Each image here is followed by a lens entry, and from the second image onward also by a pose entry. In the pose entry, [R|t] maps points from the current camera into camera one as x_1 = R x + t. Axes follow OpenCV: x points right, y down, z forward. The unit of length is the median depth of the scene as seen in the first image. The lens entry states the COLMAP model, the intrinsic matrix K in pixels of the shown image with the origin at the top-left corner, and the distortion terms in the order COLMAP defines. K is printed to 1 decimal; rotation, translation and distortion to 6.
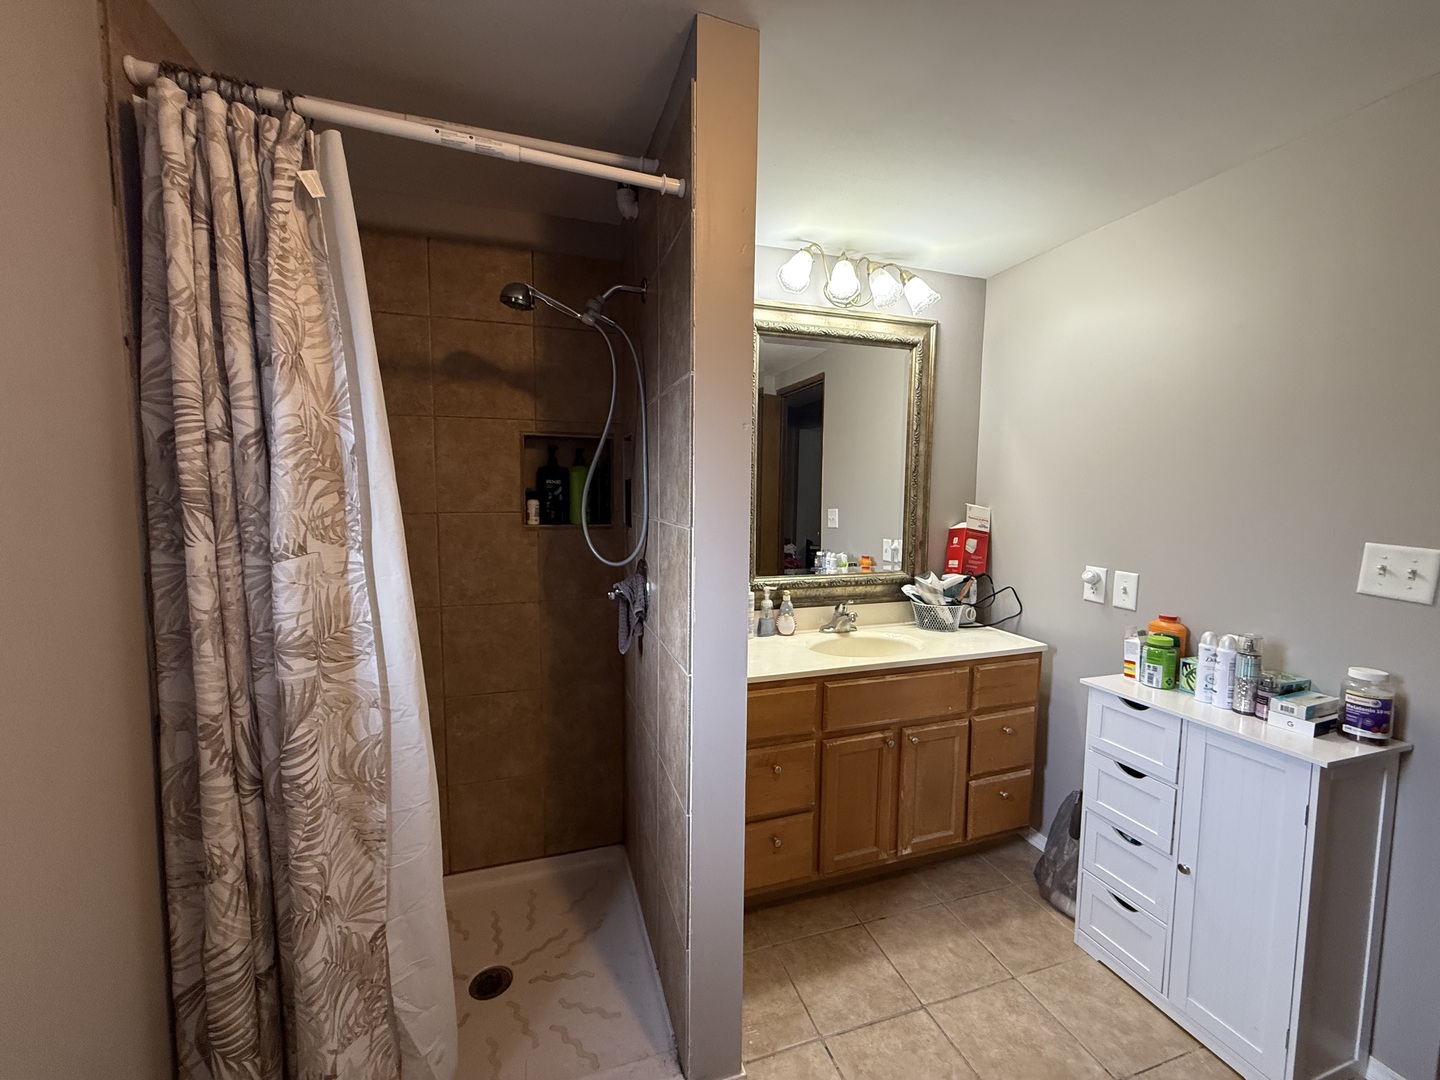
lens RADIAL K [[571.5, 0, 718.1], [0, 571.5, 540.9], [0, 0, 1]] dist [-0.000442, -0.000474]
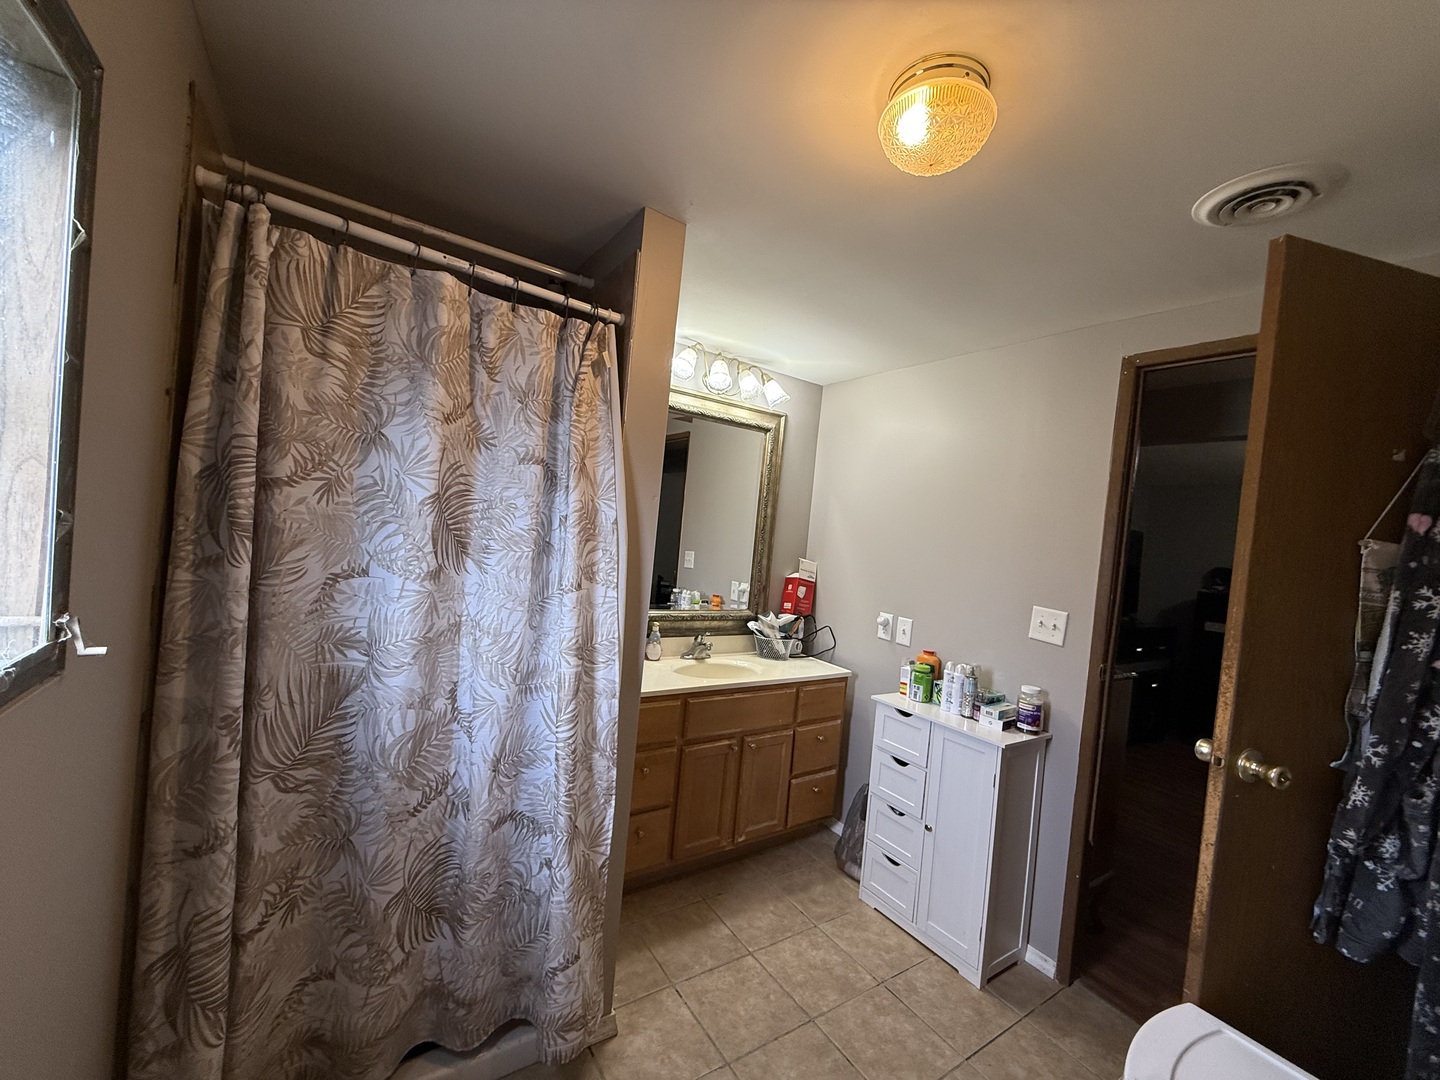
lens RADIAL K [[571.5, 0, 719.0], [0, 571.5, 541.3], [0, 0, 1]] dist [-0.000442, -0.000474]
pose [[0.958962, 0.075648, 0.273258, -0.112591], [-0.060750, 0.996189, -0.062588, -0.017386], [-0.276951, 0.043419, 0.959903, -0.219378]]
